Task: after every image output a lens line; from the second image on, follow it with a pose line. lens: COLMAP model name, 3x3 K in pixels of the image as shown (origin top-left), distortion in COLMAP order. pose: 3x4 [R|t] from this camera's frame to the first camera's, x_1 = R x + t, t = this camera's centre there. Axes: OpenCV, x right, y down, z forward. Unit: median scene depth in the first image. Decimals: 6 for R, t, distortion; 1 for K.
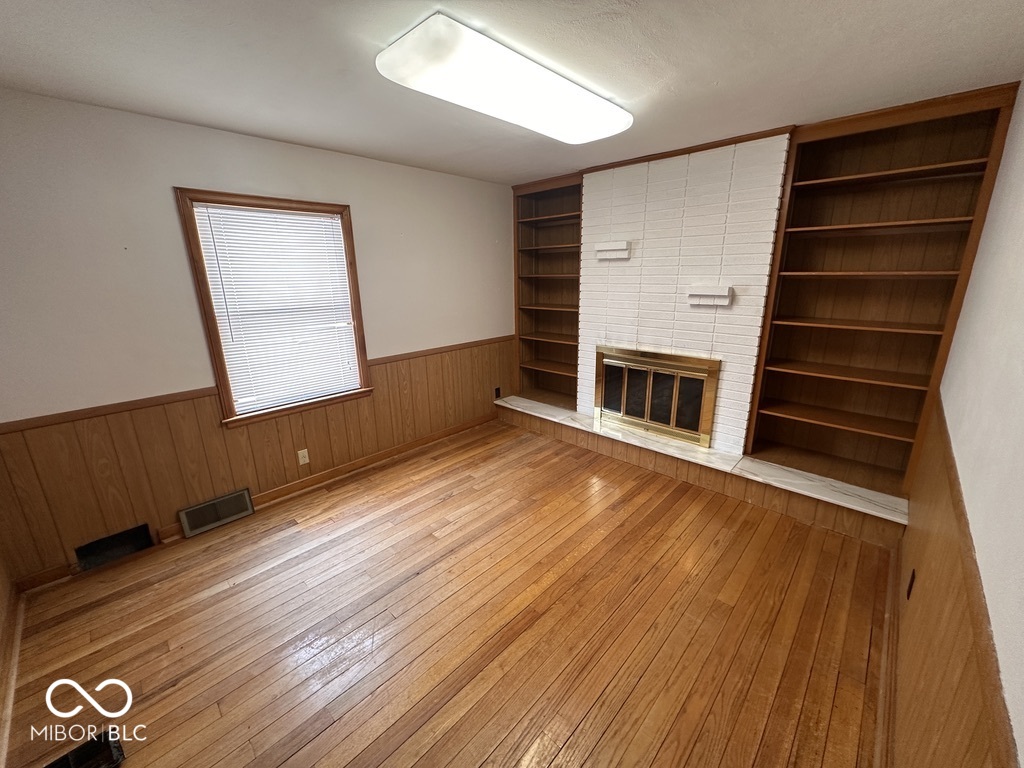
lens RADIAL K [[407.3, 0, 513.9], [0, 407.3, 381.2], [0, 0, 1]] dist [-0.002351, -0.000221]
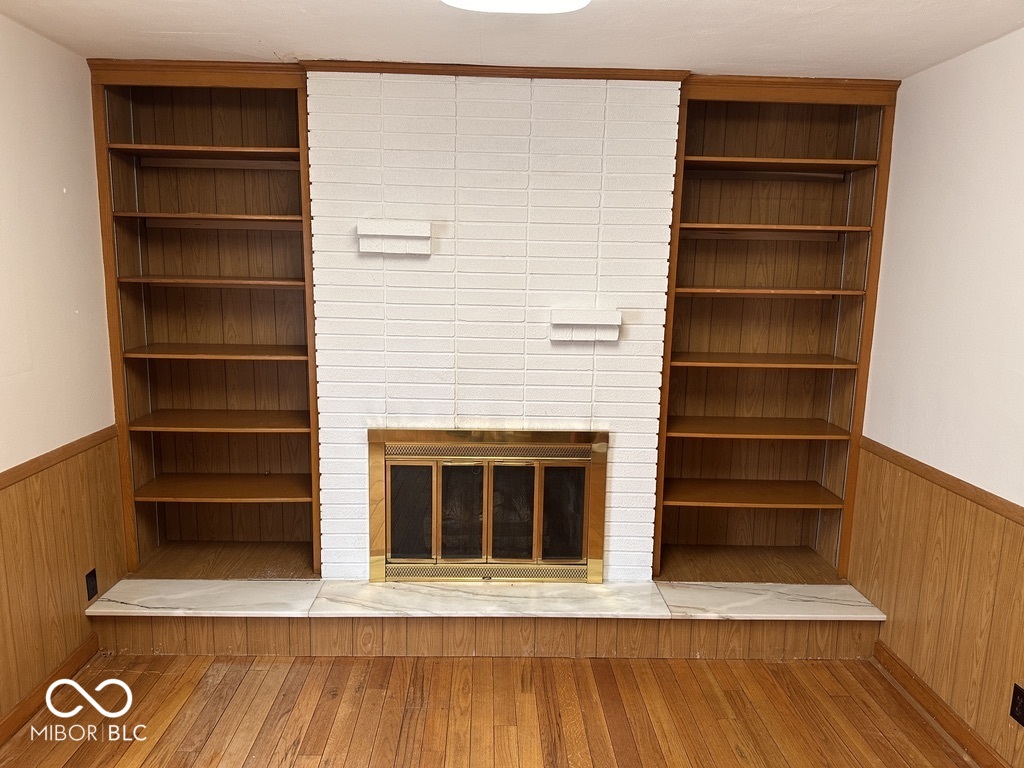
lens RADIAL K [[711.9, 0, 507.9], [0, 711.9, 388.7], [0, 0, 1]] dist [0.115025, -0.184685]
pose [[0.708209, -0.090242, 0.700211, -0.302516], [0.154173, 0.987628, -0.028650, -0.098735], [-0.688963, 0.128244, 0.713361, 0.325837]]
